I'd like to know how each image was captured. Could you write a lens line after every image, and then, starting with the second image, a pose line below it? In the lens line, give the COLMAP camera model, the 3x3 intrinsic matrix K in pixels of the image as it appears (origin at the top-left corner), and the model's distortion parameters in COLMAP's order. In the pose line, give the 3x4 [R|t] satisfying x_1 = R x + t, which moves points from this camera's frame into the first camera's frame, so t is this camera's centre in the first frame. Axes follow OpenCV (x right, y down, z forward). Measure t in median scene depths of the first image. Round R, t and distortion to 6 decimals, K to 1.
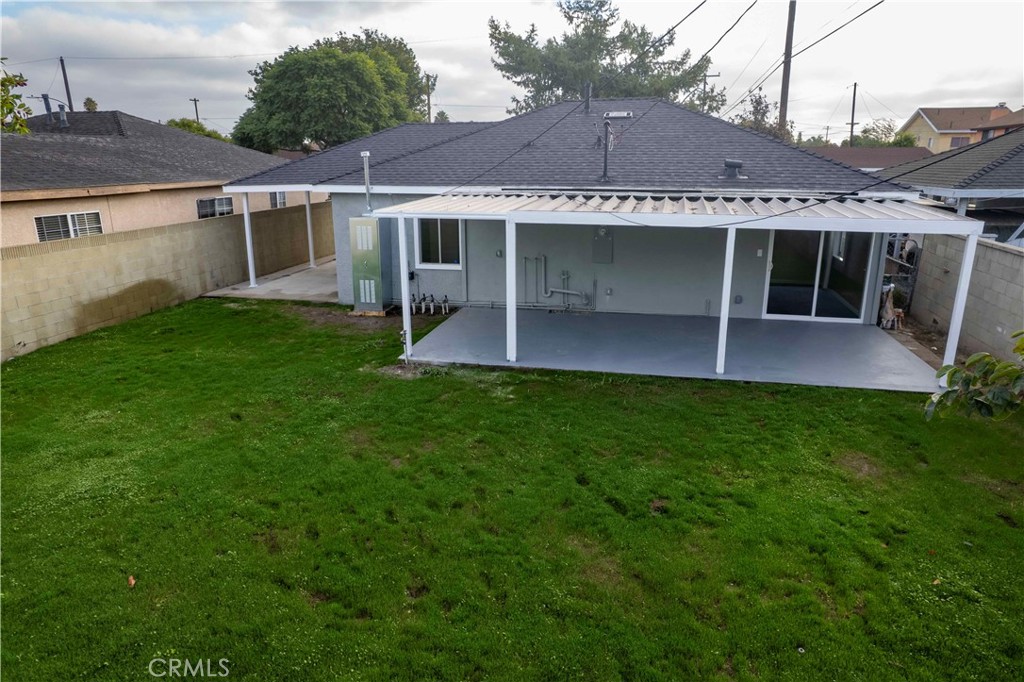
lens RADIAL K [[652.5, 0, 514.6], [0, 652.5, 336.4], [0, 0, 1]] dist [-0.069960, 0.056268]
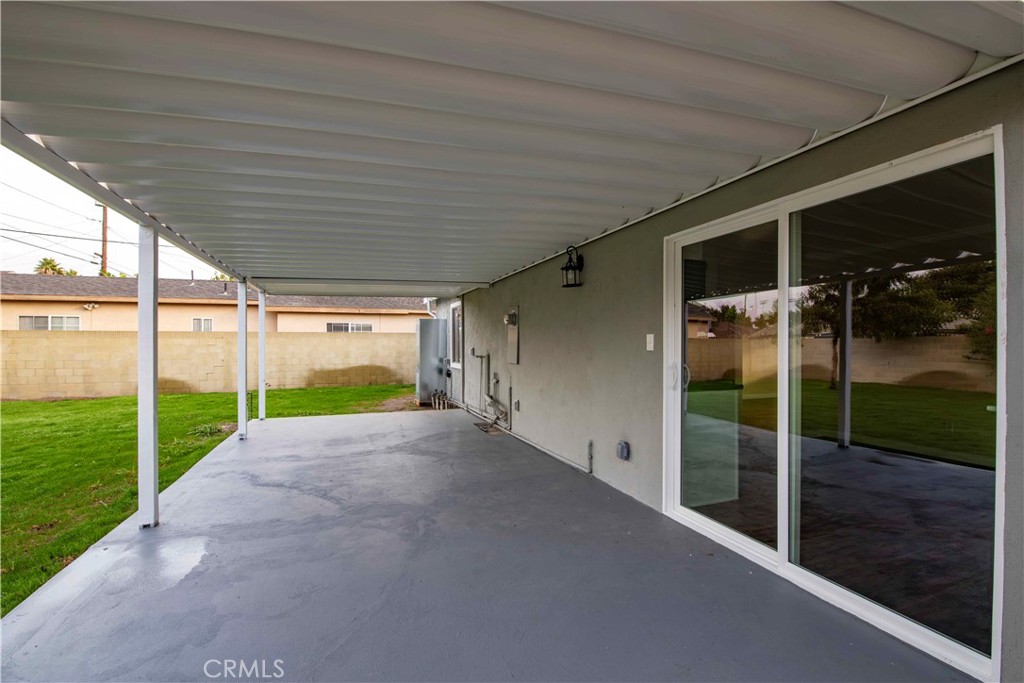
lens RADIAL K [[449.2, 0, 511.2], [0, 449.2, 342.9], [0, 0, 1]] dist [-0.004411, -0.007513]
pose [[0.513177, -0.004258, -0.858272, 0.562483], [-0.227134, 0.963662, -0.140589, -0.066767], [0.827683, 0.267090, 0.493562, 0.764846]]
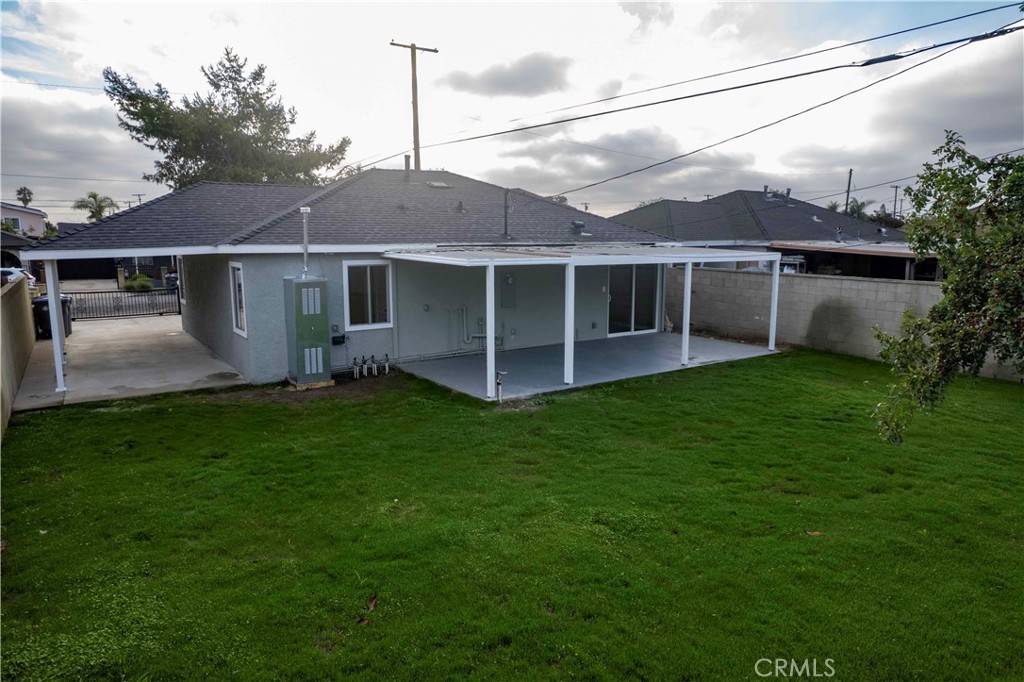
lens RADIAL K [[652.5, 0, 510.9], [0, 652.5, 338.8], [0, 0, 1]] dist [-0.069960, 0.056268]
pose [[0.694420, -0.110554, 0.711026, -0.712273], [0.192389, 0.980679, -0.035414, -0.016200], [-0.693374, 0.161386, 0.702273, 0.191181]]
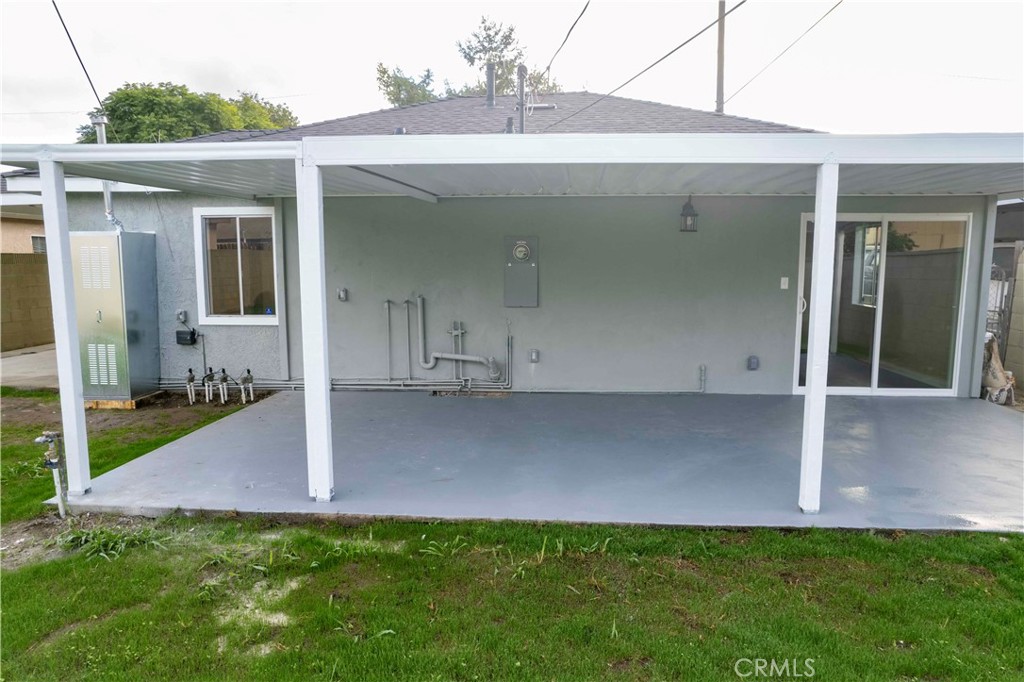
lens RADIAL K [[652.5, 0, 514.6], [0, 652.5, 342.7], [0, 0, 1]] dist [-0.069960, 0.056268]
pose [[0.990958, -0.014475, 0.133387, 0.051702], [0.033341, 0.989546, -0.140313, 0.000206], [-0.129962, 0.143492, 0.981081, 0.444649]]
